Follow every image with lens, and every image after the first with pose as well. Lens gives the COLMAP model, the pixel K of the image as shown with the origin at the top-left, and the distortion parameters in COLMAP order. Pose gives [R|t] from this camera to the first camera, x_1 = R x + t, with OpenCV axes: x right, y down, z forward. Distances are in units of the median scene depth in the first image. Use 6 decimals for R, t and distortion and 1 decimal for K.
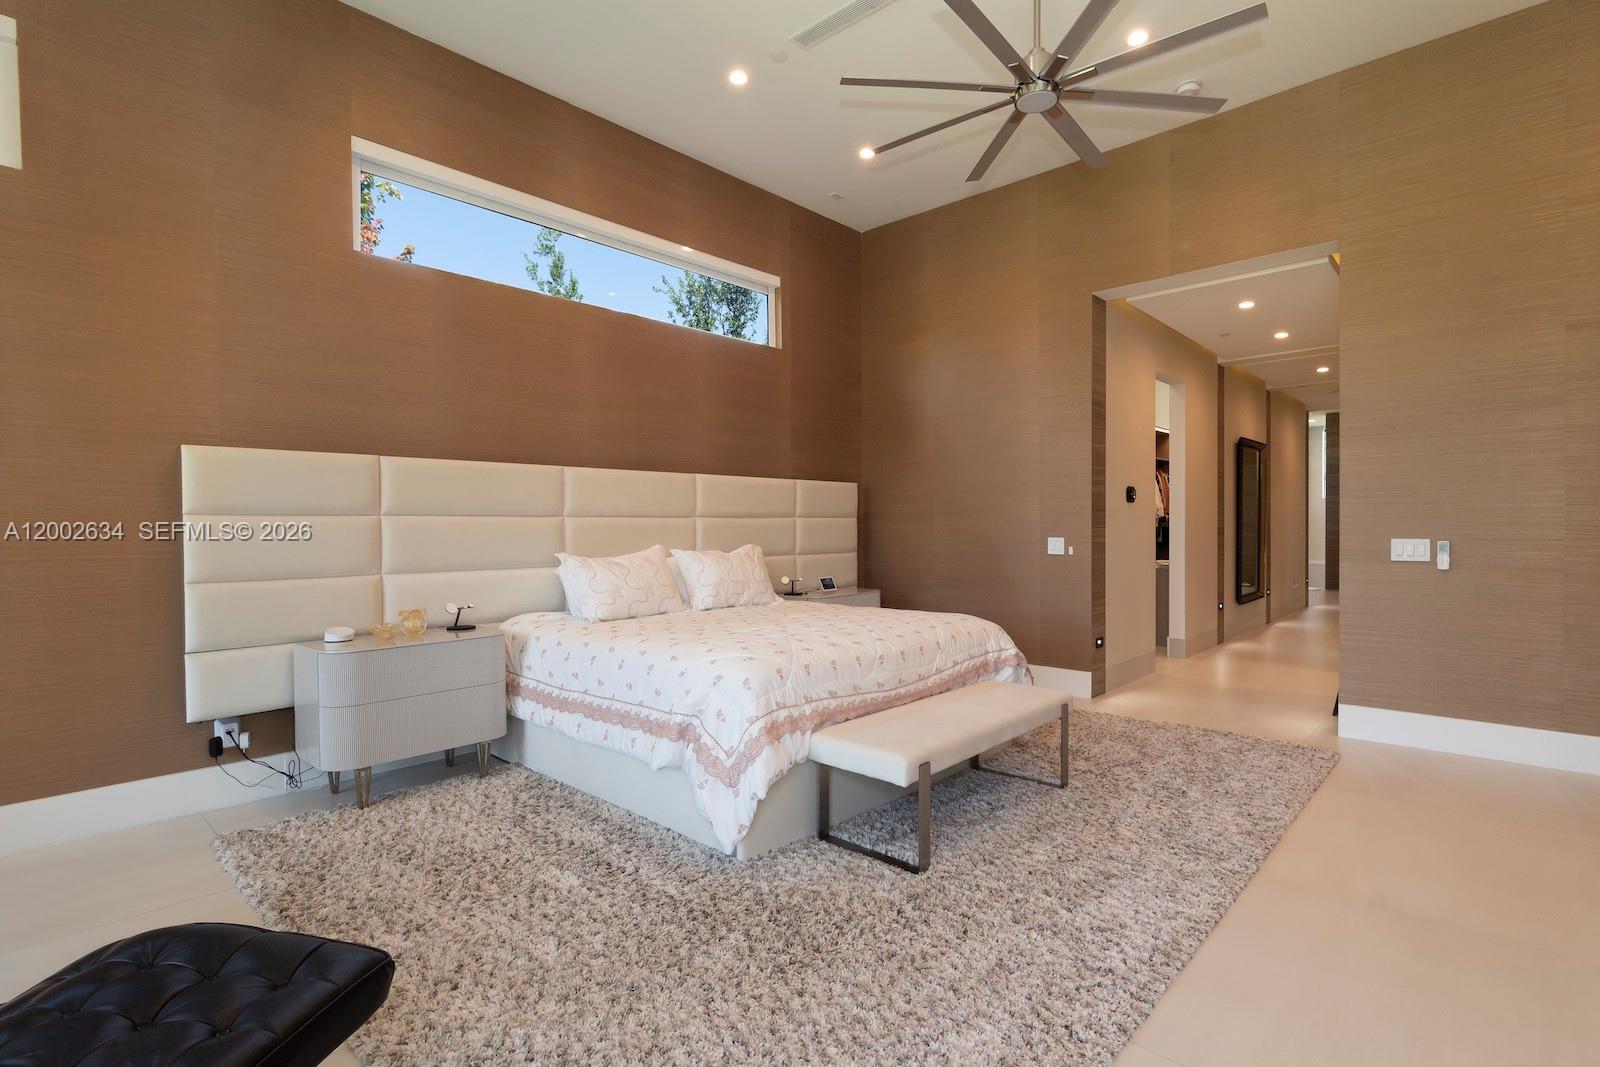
lens RADIAL K [[777.9, 0, 801.9], [0, 777.9, 530.5], [0, 0, 1]] dist [0.001933, 0.000226]
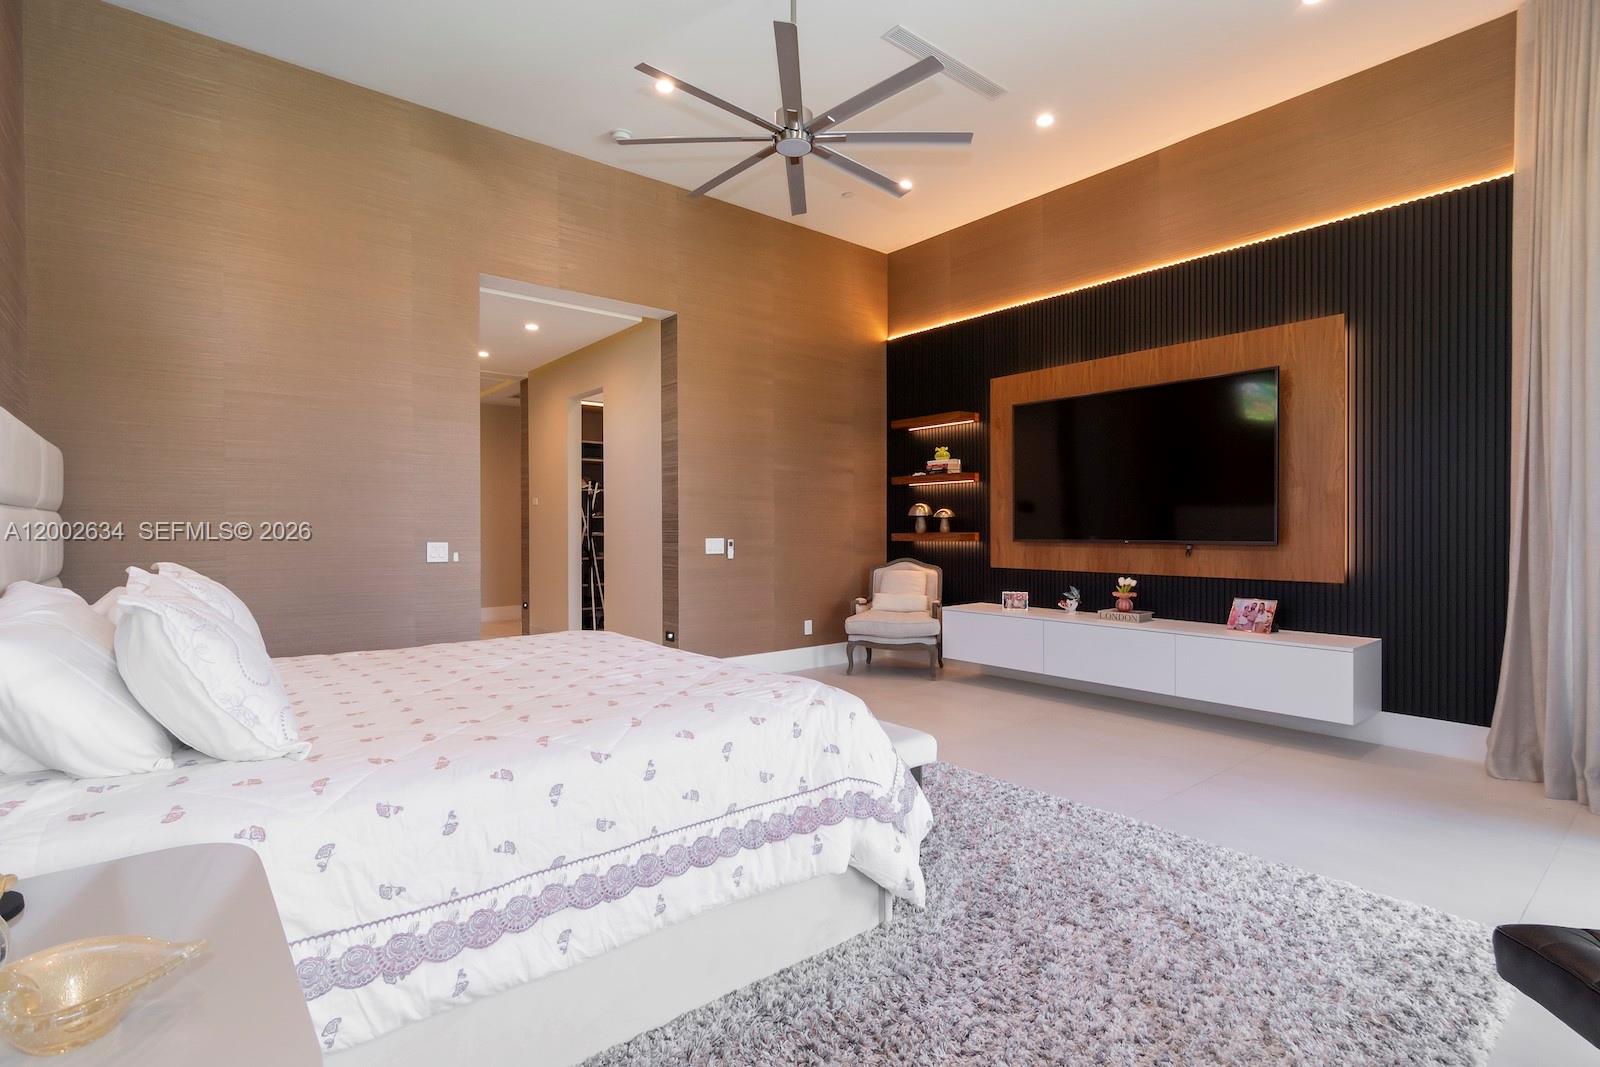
lens RADIAL K [[777.9, 0, 788.3], [0, 777.9, 541.7], [0, 0, 1]] dist [0.001933, 0.000226]
pose [[0.146297, -0.011054, 0.989179, -0.622790], [0.008404, 0.999915, 0.009931, 0.003696], [-0.989205, 0.006860, 0.146378, 0.669074]]
